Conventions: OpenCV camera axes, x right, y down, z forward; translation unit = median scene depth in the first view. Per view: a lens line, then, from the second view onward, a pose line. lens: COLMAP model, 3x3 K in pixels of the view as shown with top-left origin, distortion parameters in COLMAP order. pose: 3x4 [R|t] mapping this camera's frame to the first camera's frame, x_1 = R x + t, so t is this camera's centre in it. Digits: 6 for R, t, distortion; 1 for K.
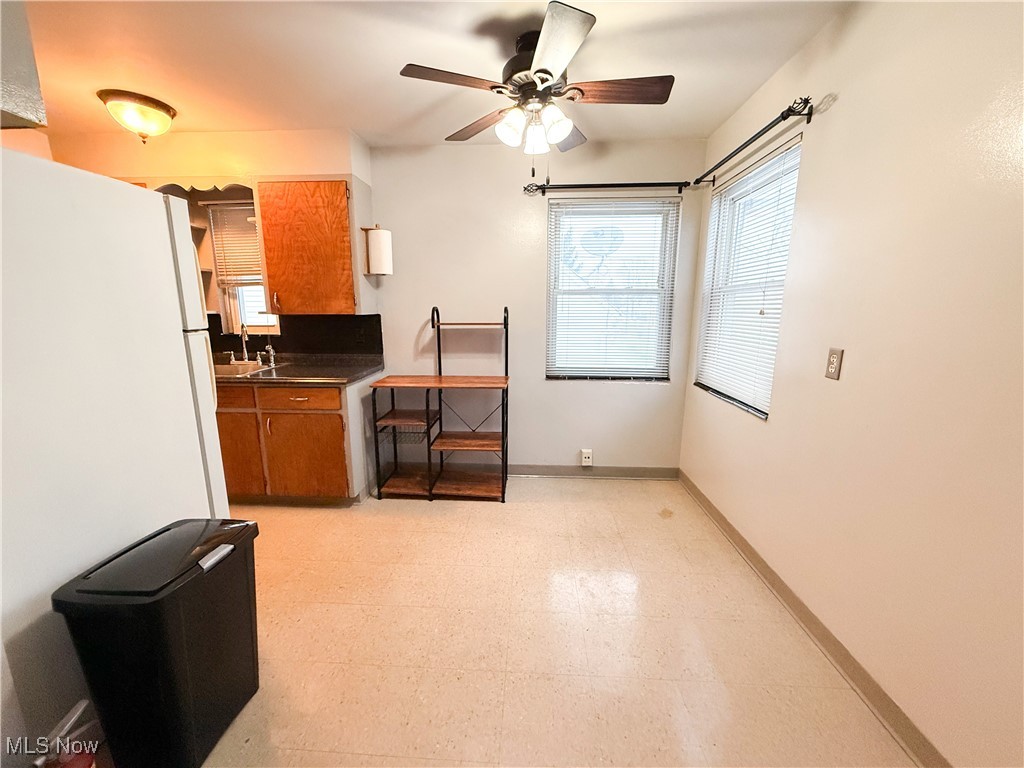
lens RADIAL K [[406.8, 0, 509.0], [0, 406.8, 383.1], [0, 0, 1]] dist [0.000277, -0.000580]
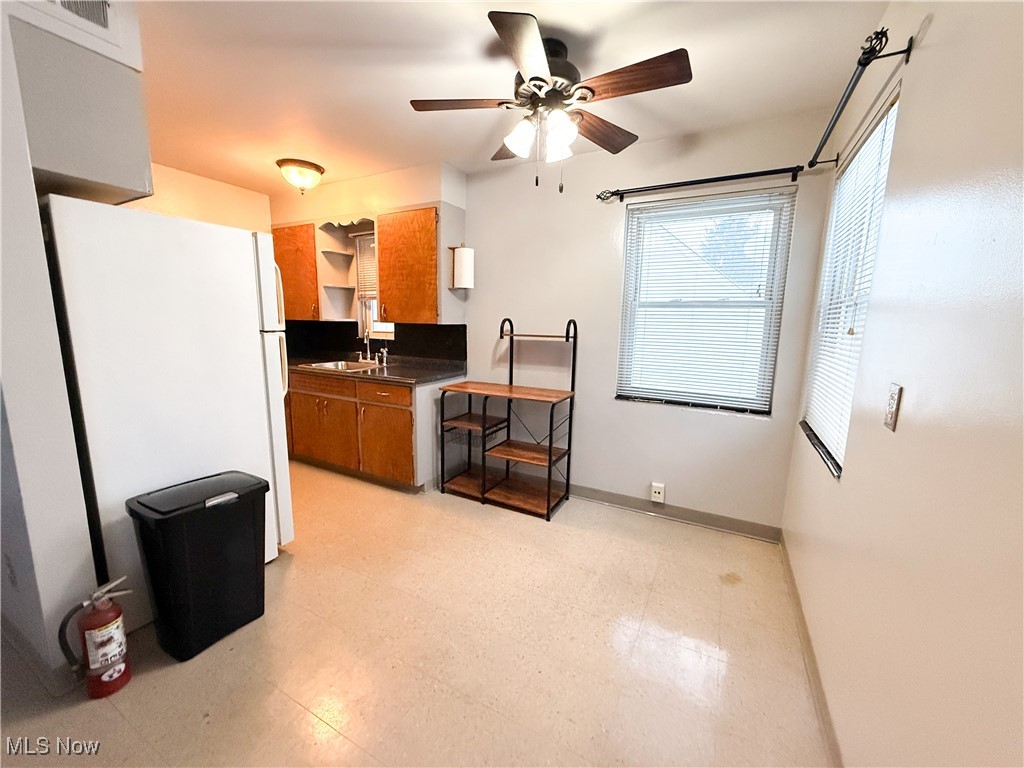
lens RADIAL K [[406.8, 0, 507.8], [0, 406.8, 383.1], [0, 0, 1]] dist [0.000277, -0.000580]
pose [[0.906597, 0.080833, -0.414184, 0.269686], [-0.095121, 0.995368, -0.013950, -0.009204], [0.411138, 0.052044, 0.910086, 0.065810]]
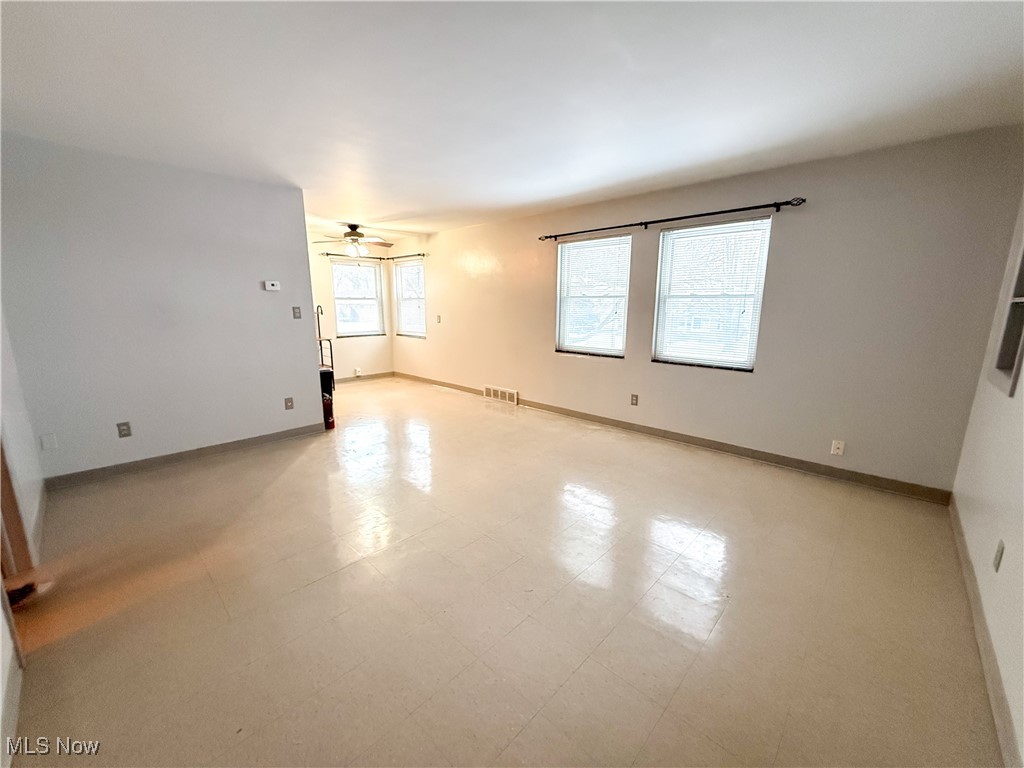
lens RADIAL K [[406.8, 0, 516.8], [0, 406.8, 381.4], [0, 0, 1]] dist [0.000277, -0.000580]
pose [[0.636299, -0.144248, 0.757836, -1.077056], [0.139951, 0.987647, 0.070484, 0.223109], [-0.758641, 0.061211, 0.648627, -1.257315]]
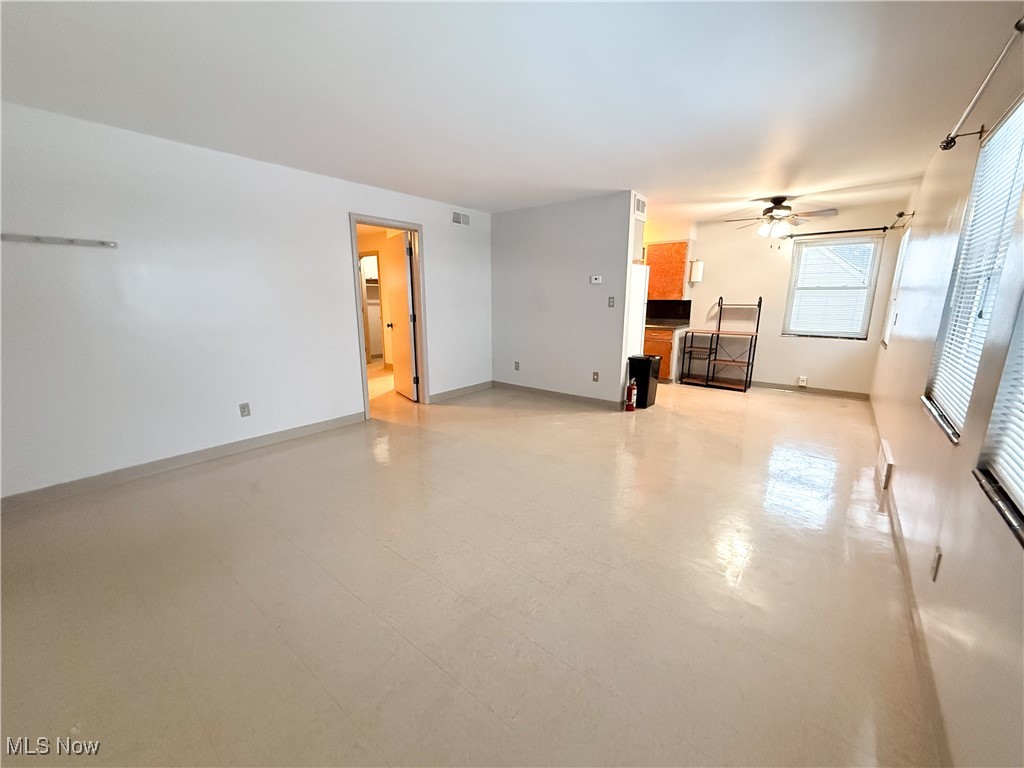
lens RADIAL K [[406.8, 0, 507.5], [0, 406.8, 384.6], [0, 0, 1]] dist [0.000277, -0.000580]
pose [[0.807845, 0.124730, -0.576045, 0.194500], [-0.109732, 0.992092, 0.060928, 0.257977], [0.579090, 0.013990, 0.815144, -1.354310]]
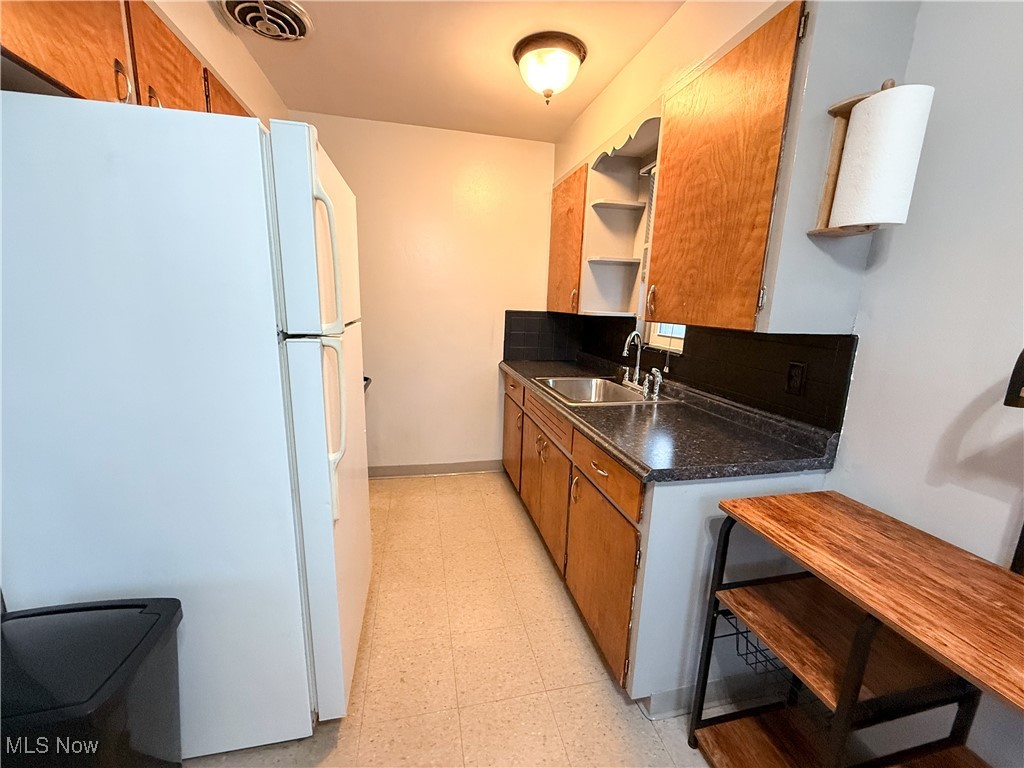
lens RADIAL K [[406.8, 0, 506.3], [0, 406.8, 384.8], [0, 0, 1]] dist [0.000277, -0.000580]
pose [[0.272544, 0.199488, -0.941236, -0.032763], [-0.207666, 0.967408, 0.144904, -0.118708], [0.939465, 0.155970, 0.305088, 0.616435]]
